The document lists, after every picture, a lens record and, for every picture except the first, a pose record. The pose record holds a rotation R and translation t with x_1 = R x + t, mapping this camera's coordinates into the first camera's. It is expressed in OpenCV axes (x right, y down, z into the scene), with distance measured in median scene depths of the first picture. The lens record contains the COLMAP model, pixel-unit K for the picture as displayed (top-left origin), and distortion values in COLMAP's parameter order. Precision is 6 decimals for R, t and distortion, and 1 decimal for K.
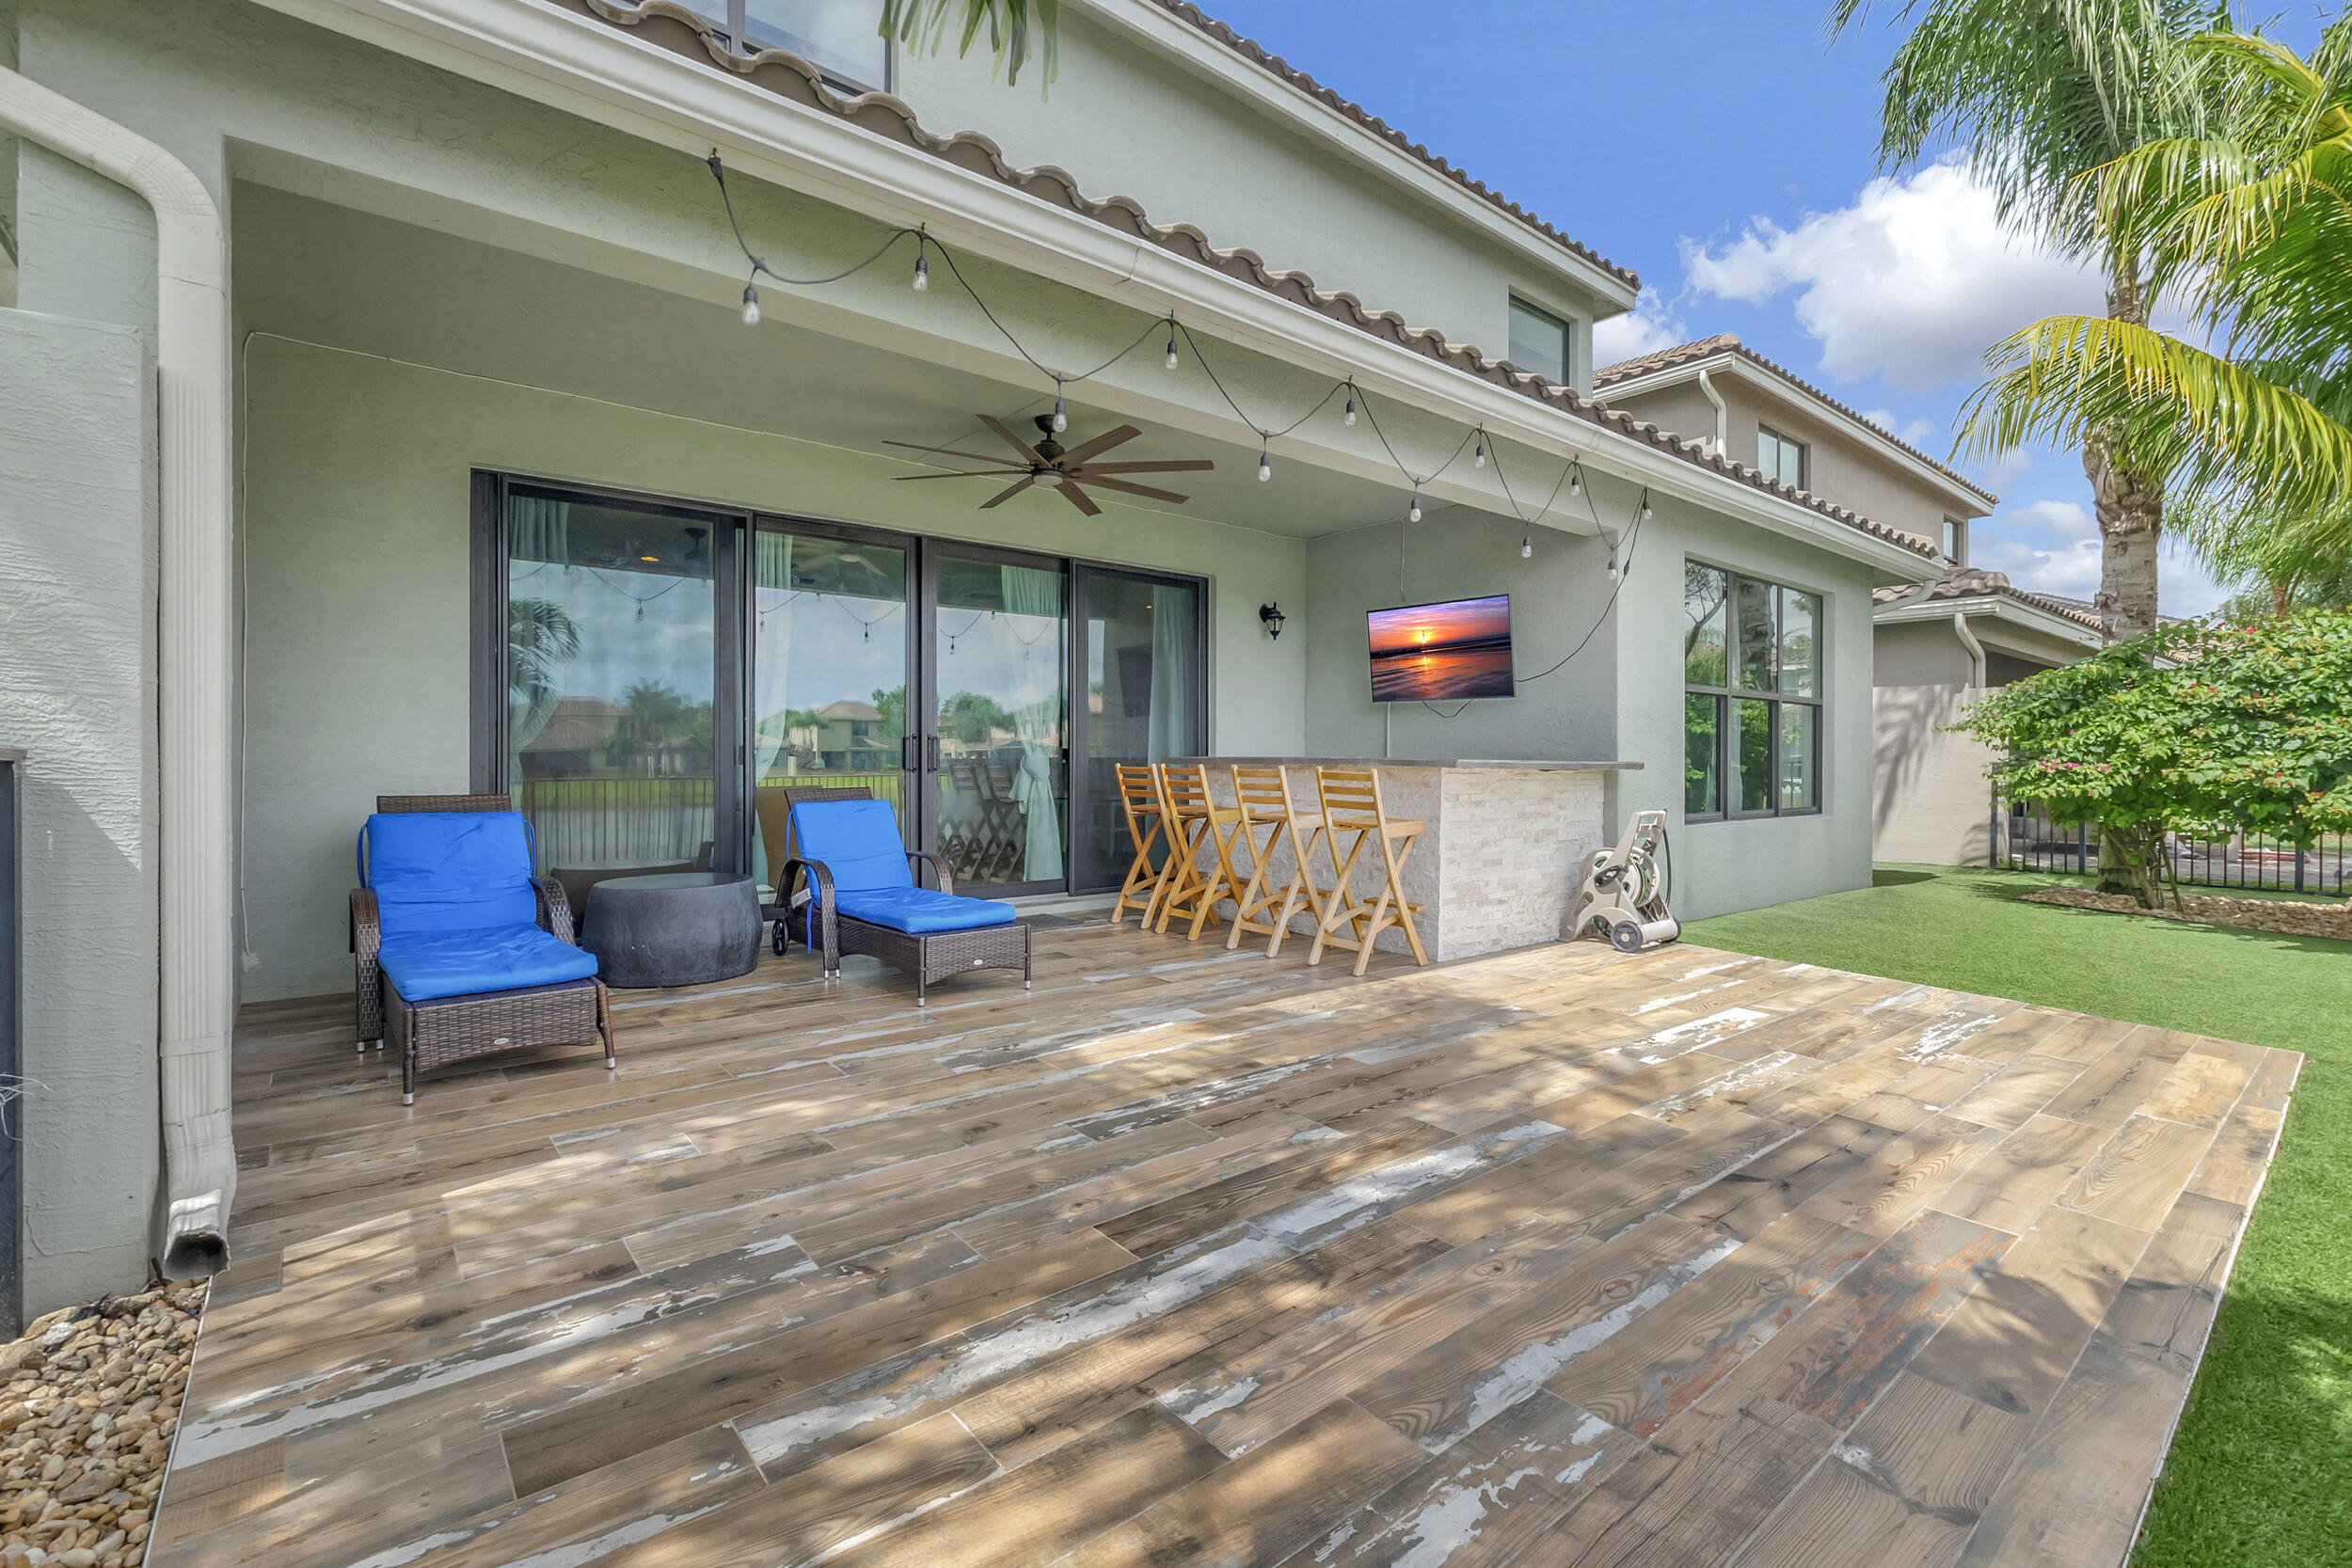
lens RADIAL K [[1043.9, 0, 1168.7], [0, 1043.9, 748.5], [0, 0, 1]] dist [-0.001442, -0.000482]
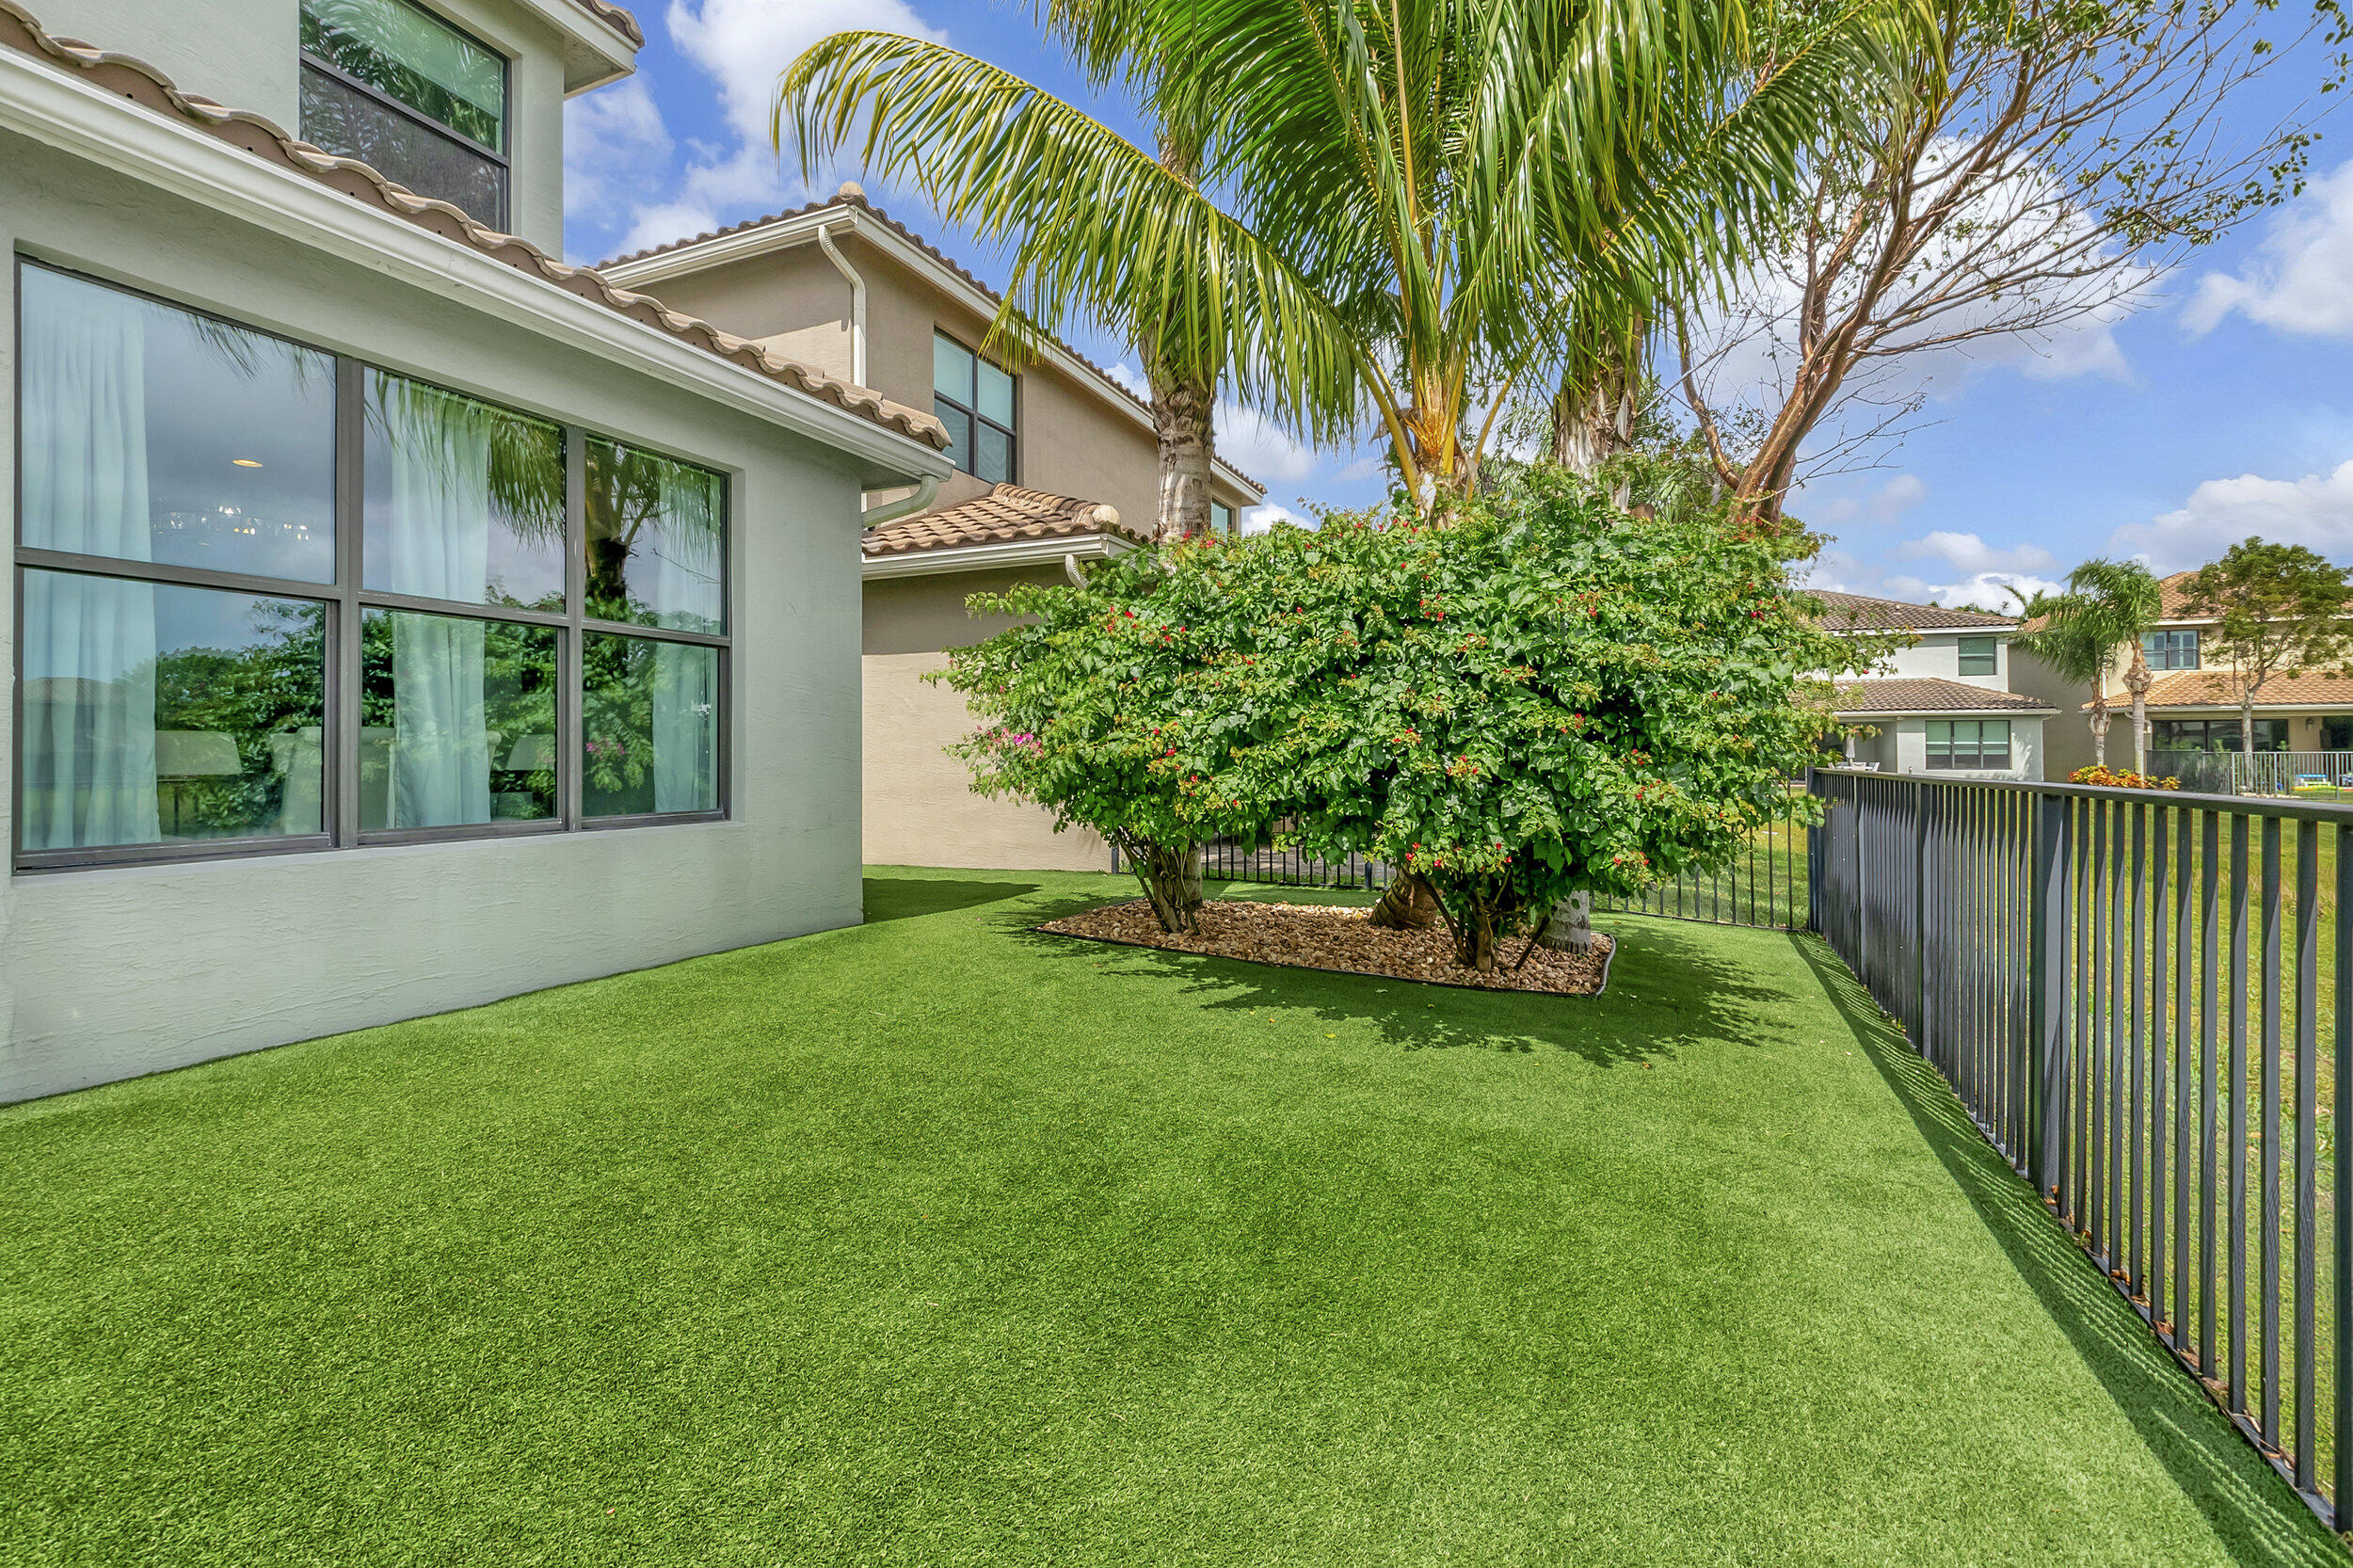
lens RADIAL K [[1044.5, 0, 1169.2], [0, 1044.5, 748.5], [0, 0, 1]] dist [-0.001442, -0.000482]
pose [[0.890575, -0.008860, 0.454751, 0.753349], [0.006265, 0.999954, 0.007215, 0.021792], [-0.454794, -0.003577, 0.890589, 0.412892]]
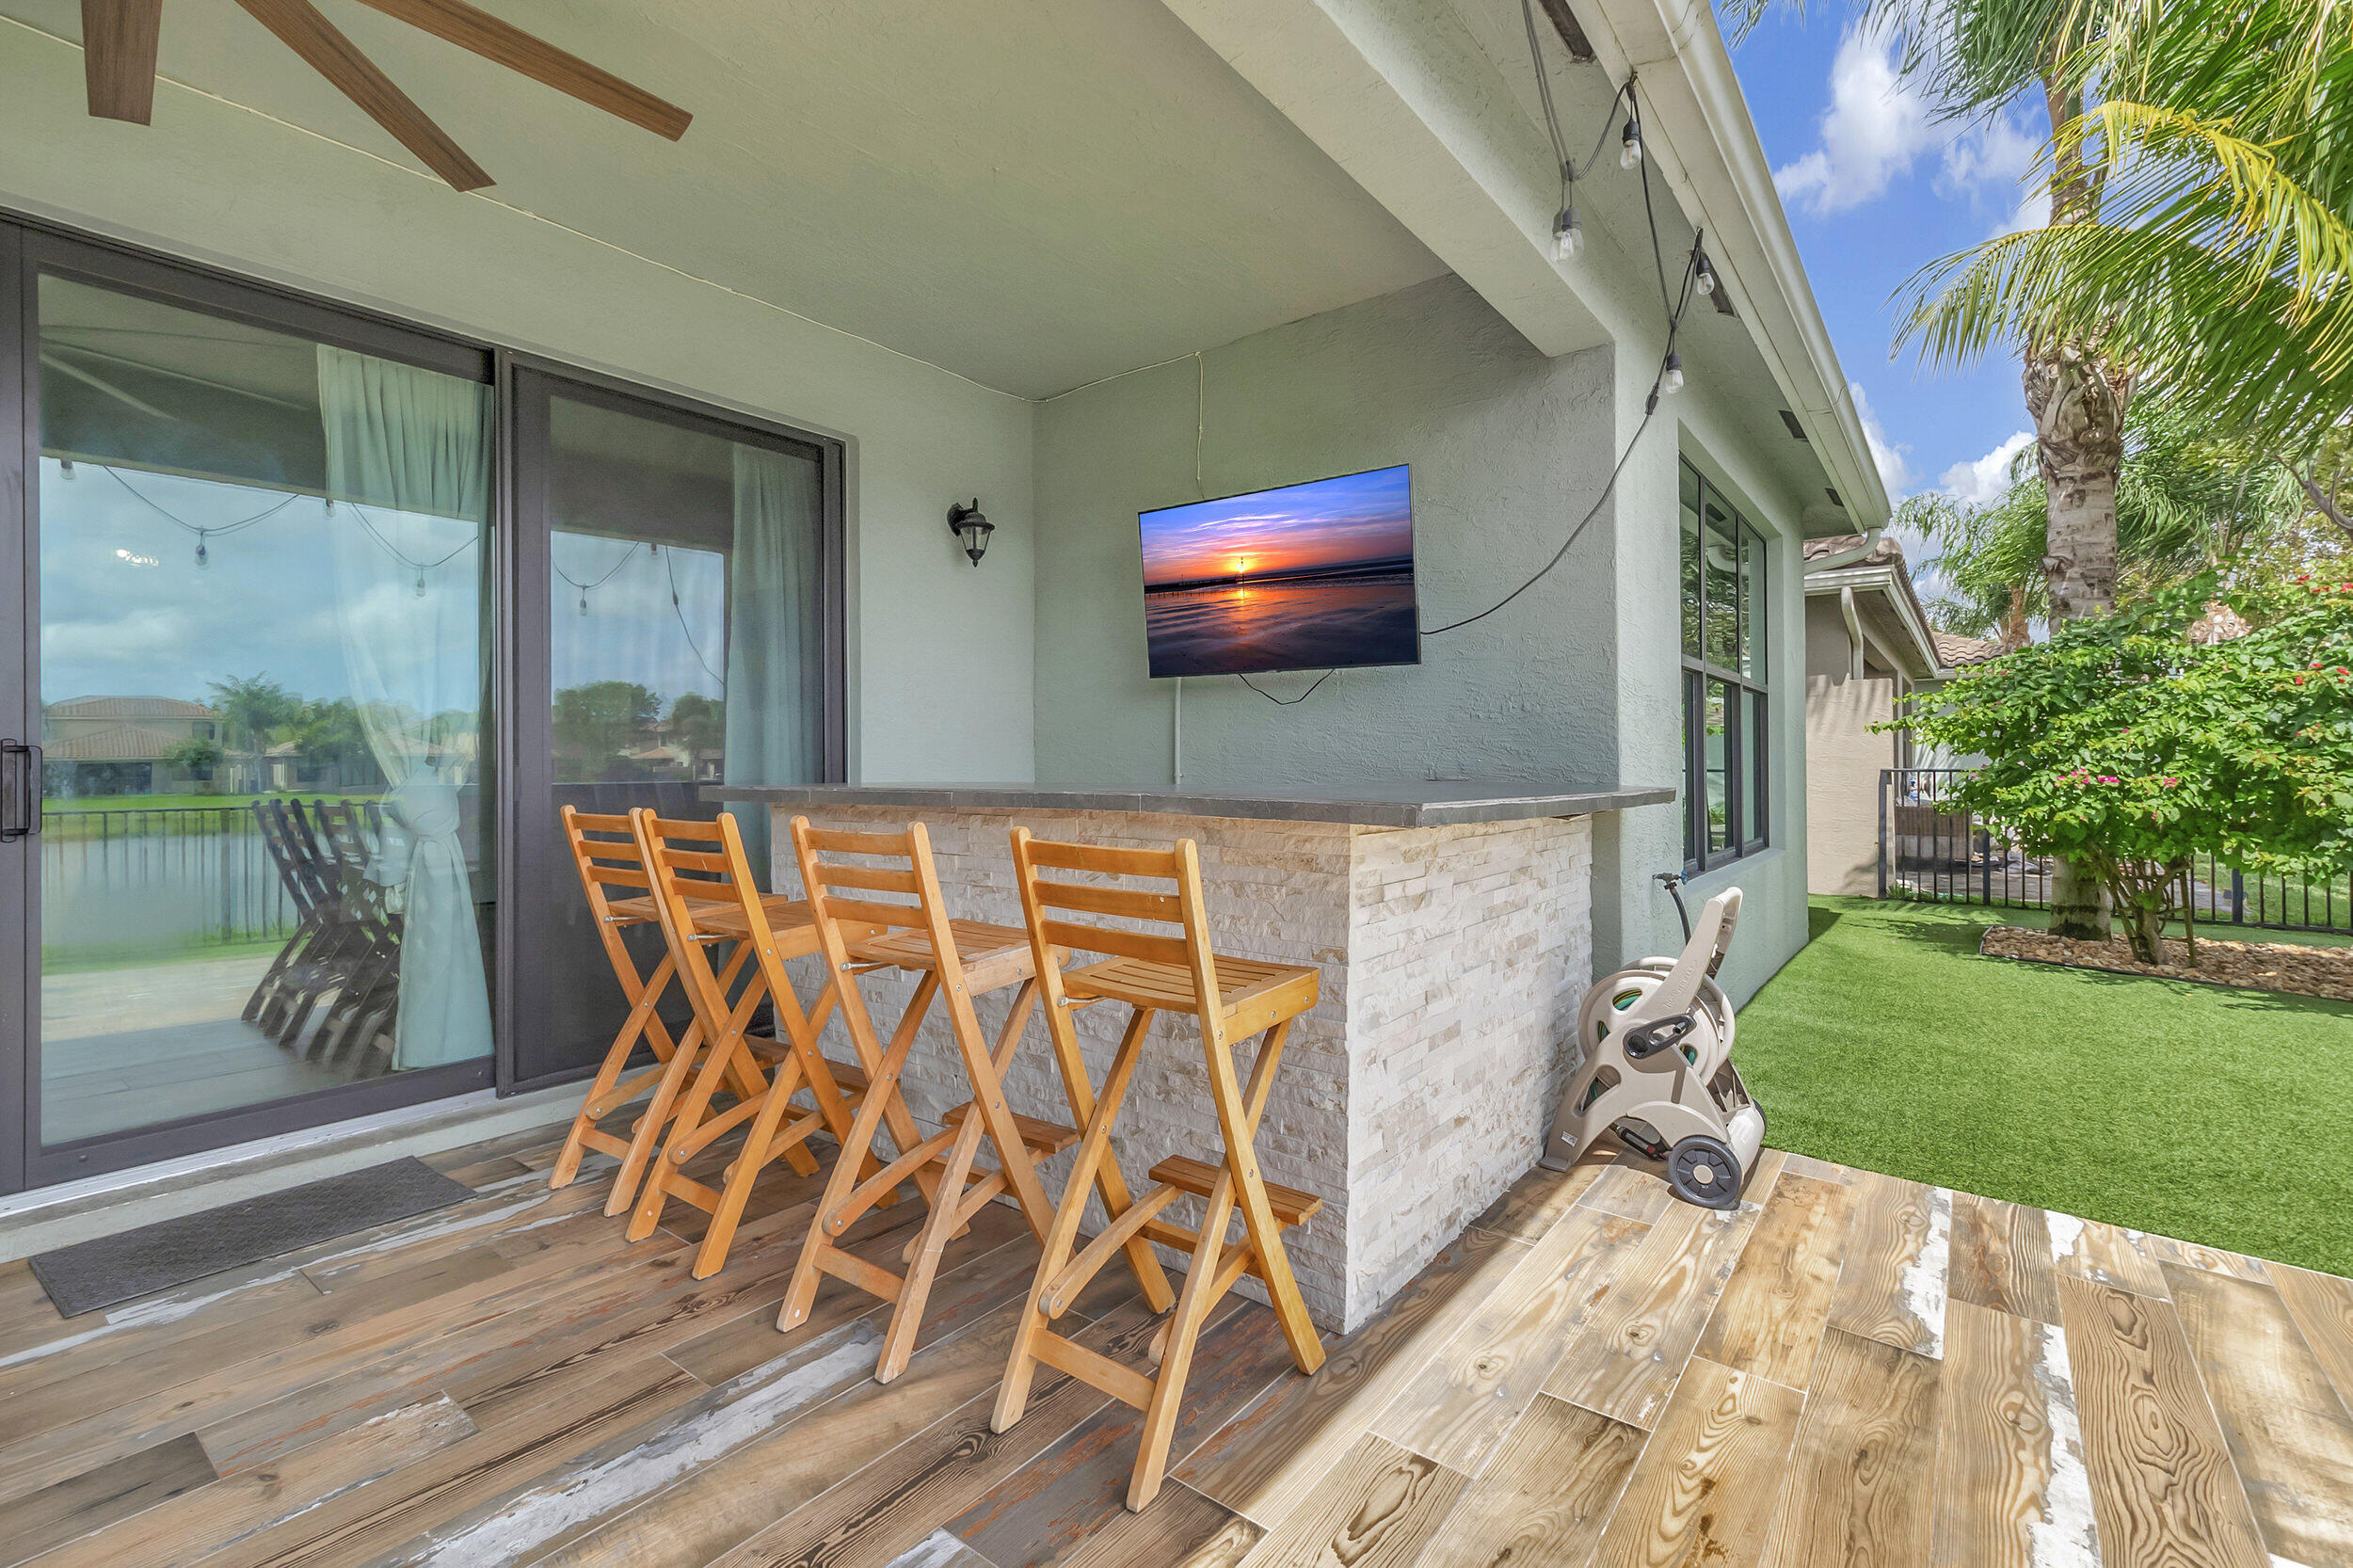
lens RADIAL K [[1044.5, 0, 1169.2], [0, 1044.5, 748.5], [0, 0, 1]] dist [-0.001442, -0.000482]
pose [[0.974012, -0.005039, 0.226442, 0.091187], [0.006403, 0.999966, -0.005292, -0.004754], [-0.226408, 0.006604, 0.974010, 0.526333]]
